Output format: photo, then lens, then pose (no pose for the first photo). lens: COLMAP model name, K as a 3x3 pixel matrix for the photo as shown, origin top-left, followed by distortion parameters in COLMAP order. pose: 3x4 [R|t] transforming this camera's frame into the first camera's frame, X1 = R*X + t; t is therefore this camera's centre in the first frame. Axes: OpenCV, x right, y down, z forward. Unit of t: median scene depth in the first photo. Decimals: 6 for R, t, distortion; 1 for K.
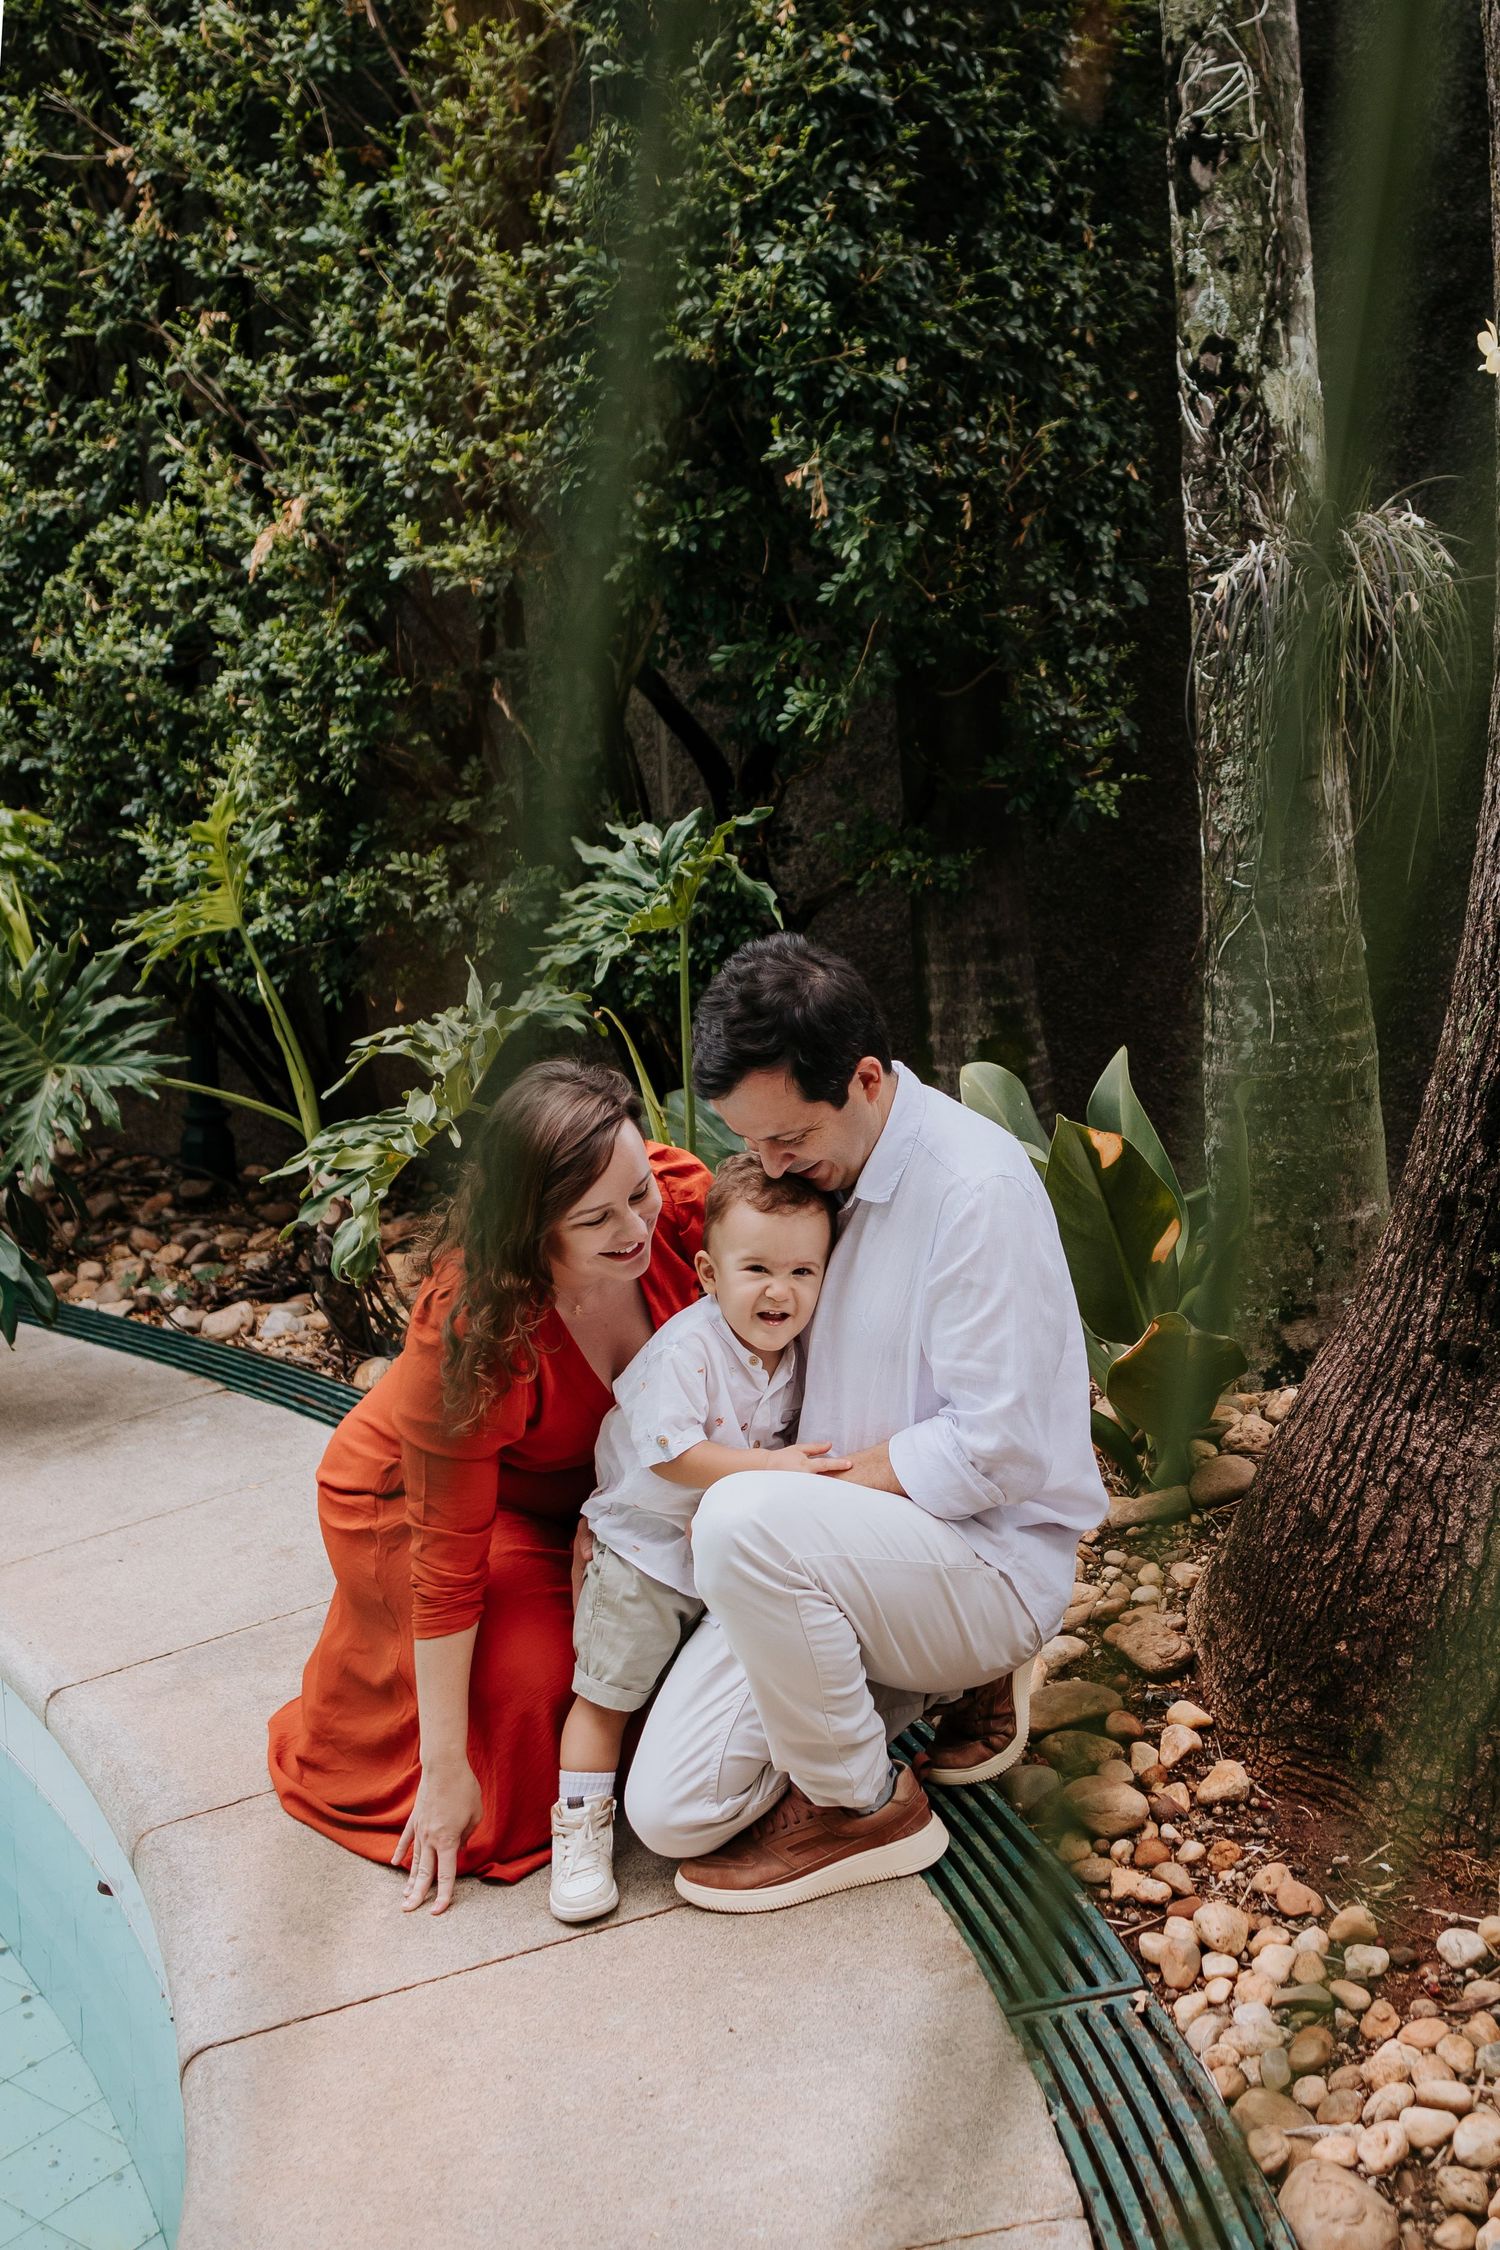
lens RADIAL K [[1495.0, 0, 754.3], [0, 1495.0, 1117.7], [0, 0, 1]] dist [0.003397, 0.000089]
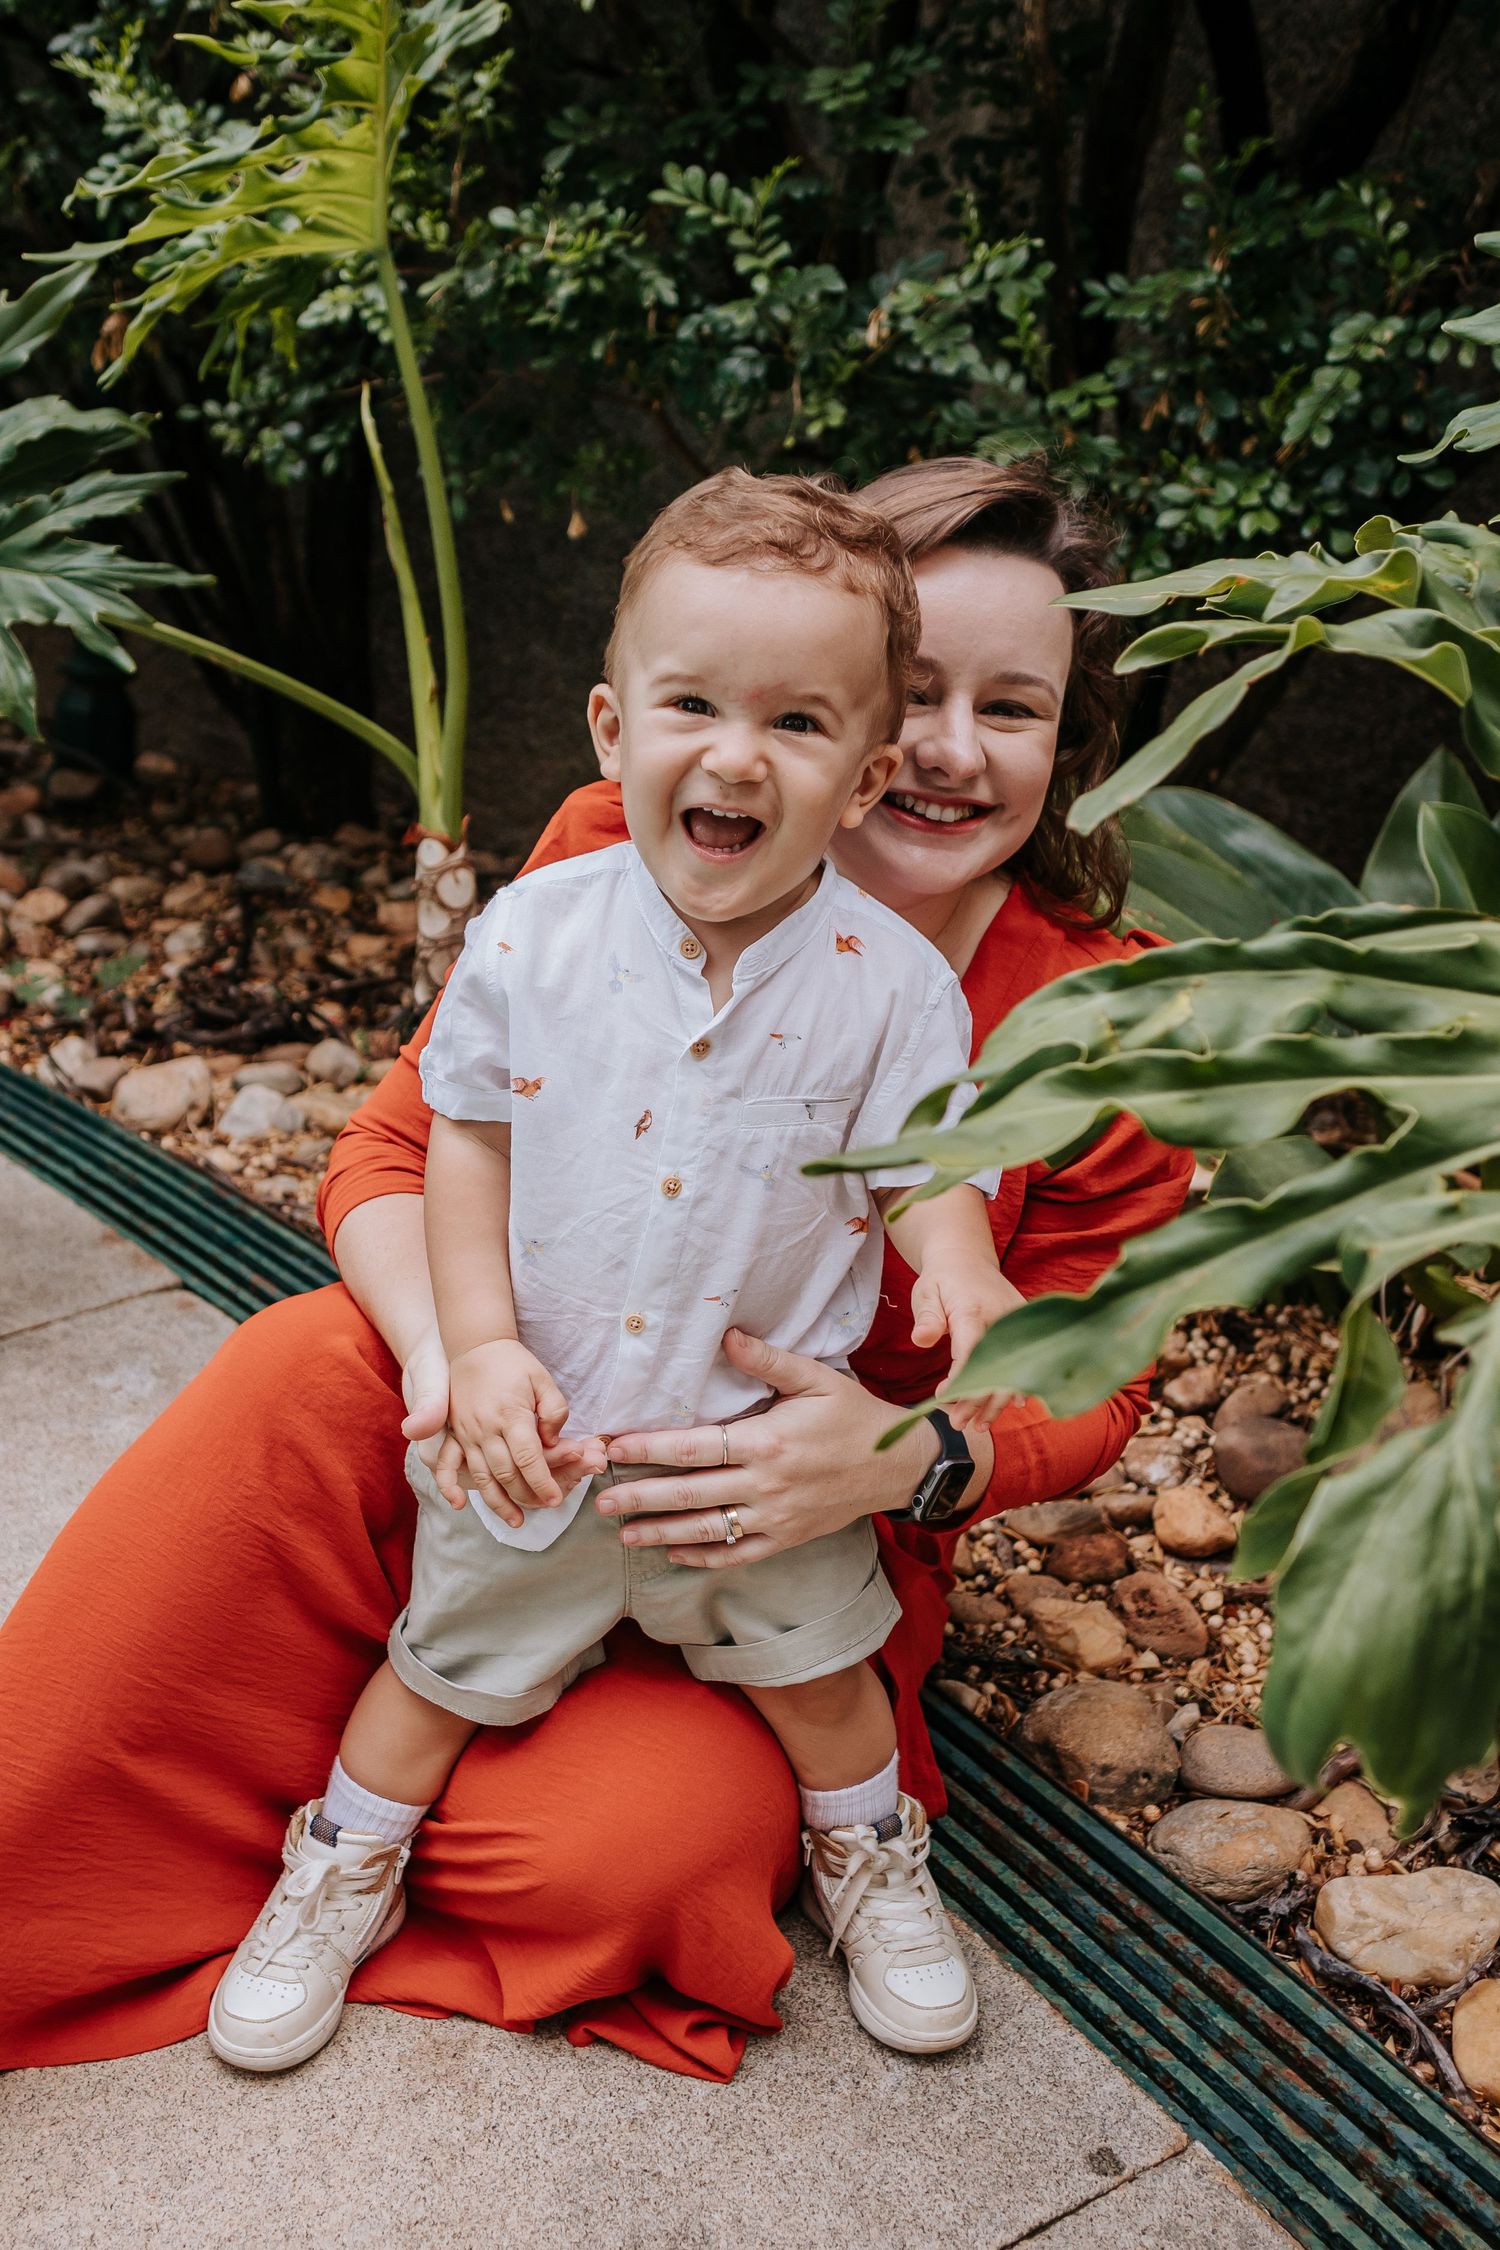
lens RADIAL K [[2162.6, 0, 747.7], [0, 2162.6, 1129.0], [0, 0, 1]] dist [0.001153, 0.000000]
pose [[0.988934, 0.145073, -0.031033, -0.146883], [-0.138022, 0.976400, 0.166113, -0.008669], [0.054399, -0.159991, 0.985618, 0.306838]]
